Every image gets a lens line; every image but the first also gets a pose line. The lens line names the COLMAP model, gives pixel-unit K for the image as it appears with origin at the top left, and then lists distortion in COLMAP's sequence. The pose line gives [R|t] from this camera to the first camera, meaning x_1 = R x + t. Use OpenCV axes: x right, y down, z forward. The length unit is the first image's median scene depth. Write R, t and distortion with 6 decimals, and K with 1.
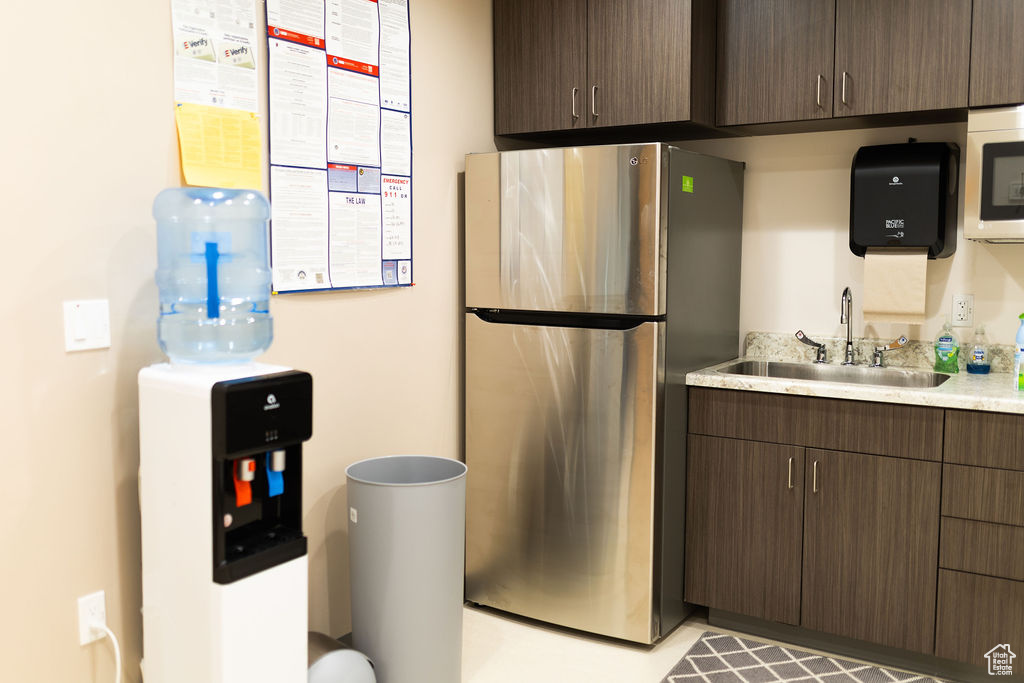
lens RADIAL K [[966.3, 0, 488.7], [0, 966.3, 342.1], [0, 0, 1]] dist [-0.006307, 0.000000]
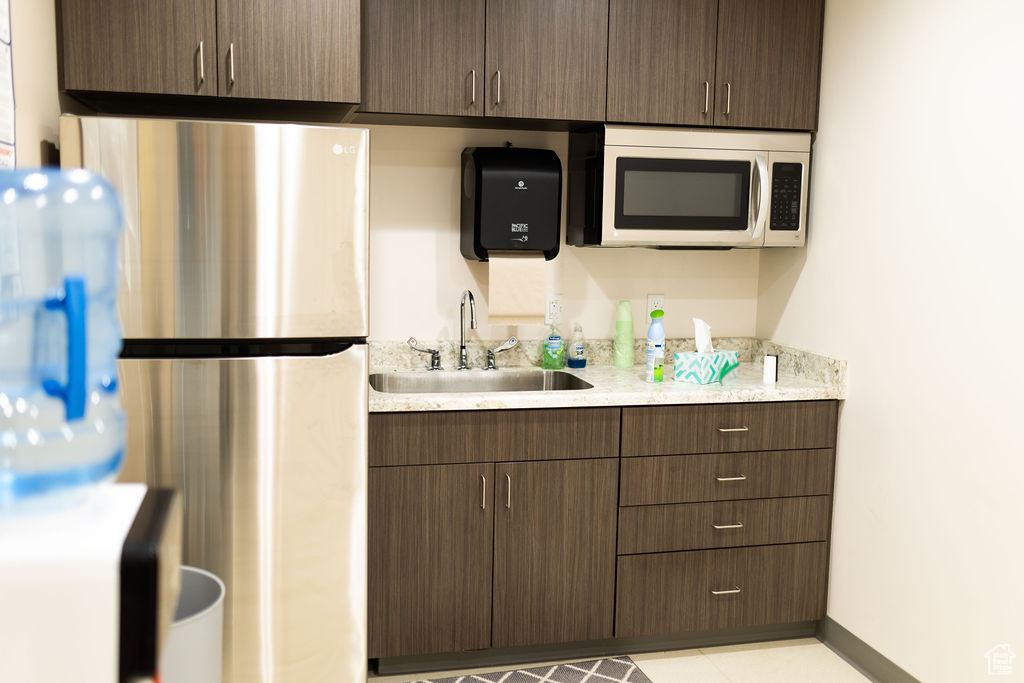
lens RADIAL K [[966.3, 0, 512.5], [0, 966.3, 341.8], [0, 0, 1]] dist [-0.006307, 0.000000]
pose [[0.675999, -0.073310, 0.733246, -0.366776], [0.055487, 0.997278, 0.048553, -0.058159], [-0.734810, 0.007864, 0.678227, 0.351389]]
